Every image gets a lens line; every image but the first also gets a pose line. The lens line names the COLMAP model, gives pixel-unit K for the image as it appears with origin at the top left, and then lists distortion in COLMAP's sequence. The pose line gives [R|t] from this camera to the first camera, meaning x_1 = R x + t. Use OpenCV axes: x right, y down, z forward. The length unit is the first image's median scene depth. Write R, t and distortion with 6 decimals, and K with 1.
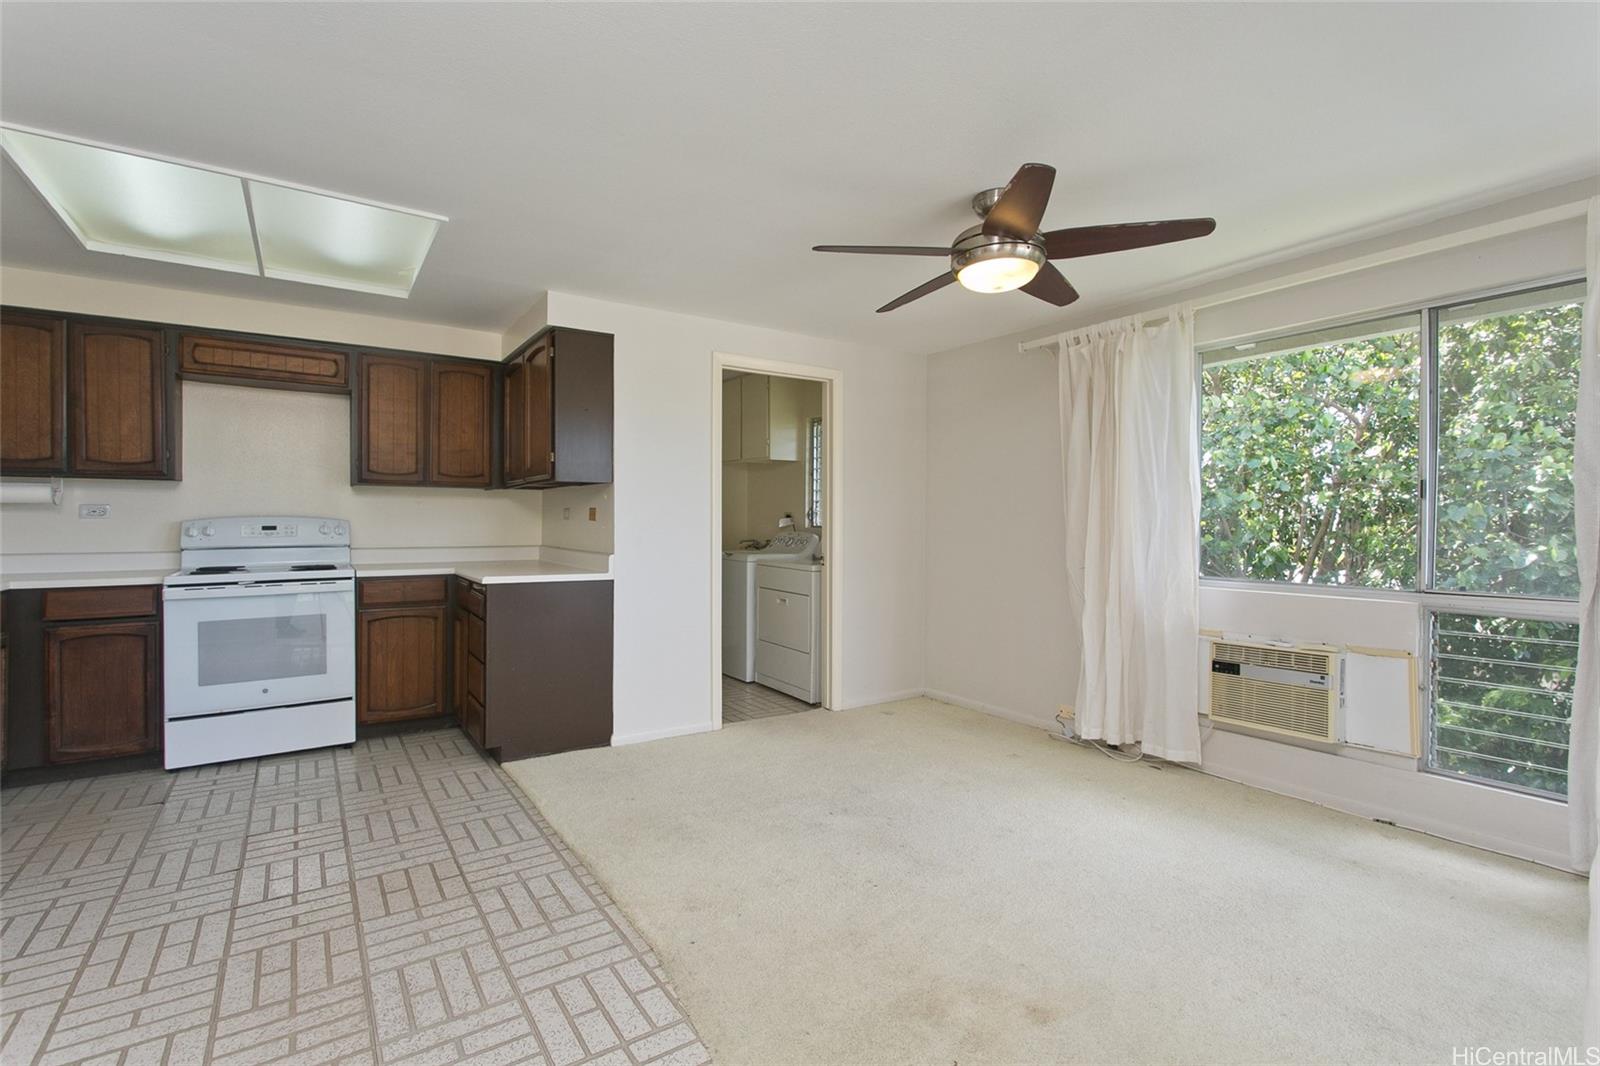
lens RADIAL K [[756.3, 0, 825.4], [0, 756.3, 527.7], [0, 0, 1]] dist [-0.003506, 0.002180]
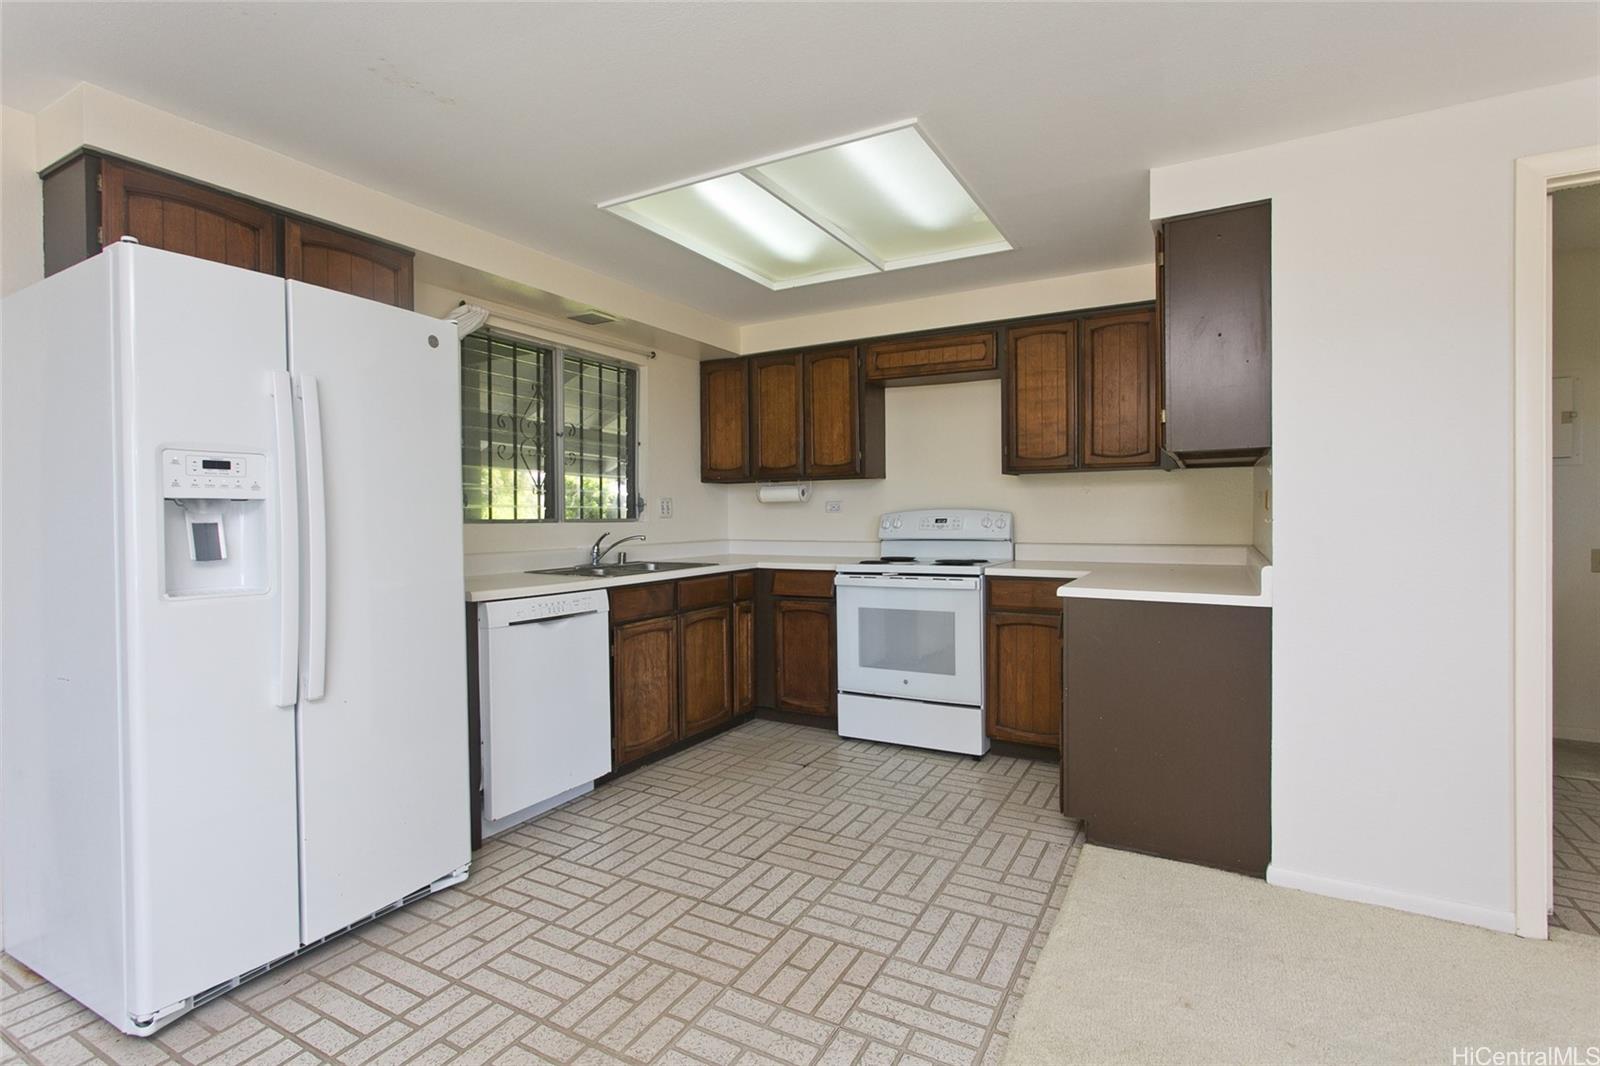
lens RADIAL K [[756.3, 0, 787.9], [0, 756.3, 524.7], [0, 0, 1]] dist [-0.003506, 0.002180]
pose [[0.424402, 0.006487, -0.905451, 0.115364], [0.001801, 0.999966, 0.008008, -0.003345], [0.905472, -0.005030, 0.424376, 0.451801]]
